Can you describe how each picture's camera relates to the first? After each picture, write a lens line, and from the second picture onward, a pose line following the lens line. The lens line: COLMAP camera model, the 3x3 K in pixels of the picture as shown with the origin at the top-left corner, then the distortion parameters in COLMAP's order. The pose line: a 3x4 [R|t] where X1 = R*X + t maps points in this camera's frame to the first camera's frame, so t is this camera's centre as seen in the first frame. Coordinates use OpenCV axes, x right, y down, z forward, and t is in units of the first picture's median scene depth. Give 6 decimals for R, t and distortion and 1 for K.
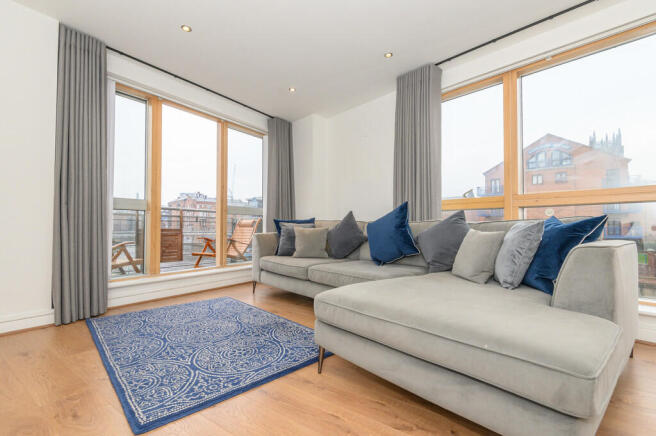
lens RADIAL K [[298.8, 0, 328.0], [0, 298.8, 218.0], [0, 0, 1]] dist [0.002696, 0.000213]
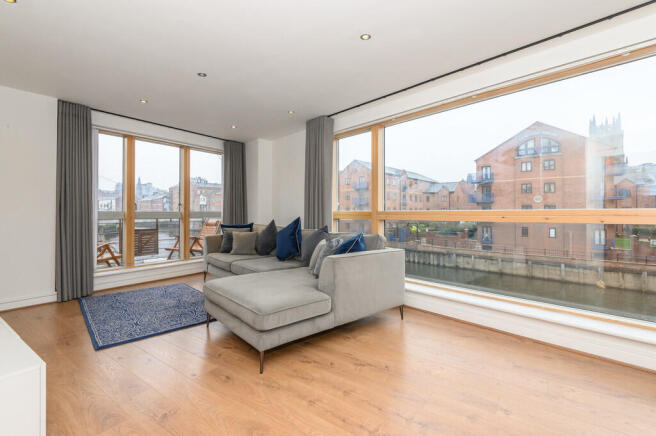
lens RADIAL K [[297.7, 0, 327.7], [0, 297.7, 207.2], [0, 0, 1]] dist [-0.000879, -0.000141]
pose [[0.999995, -0.003169, -0.000406, 0.356388], [0.003175, 0.999893, 0.014254, -0.108383], [0.000361, -0.014255, 0.999898, -0.386696]]
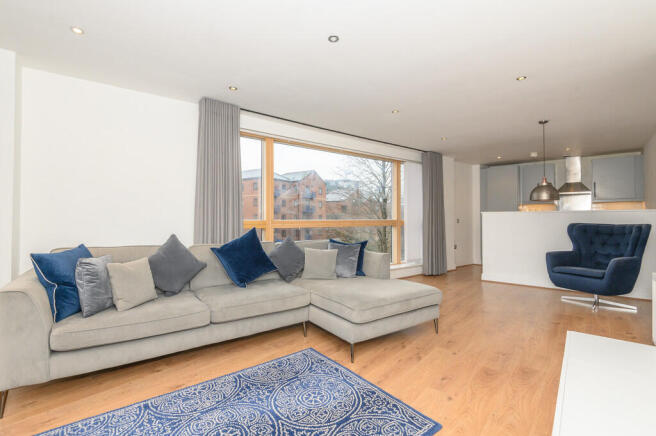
lens RADIAL K [[298.8, 0, 328.0], [0, 298.8, 218.0], [0, 0, 1]] dist [0.002696, 0.000213]
pose [[0.111231, 0.006853, 0.993771, -0.759804], [-0.019602, 0.999797, -0.004700, -0.080692], [-0.993601, -0.018957, 0.111343, 0.511264]]
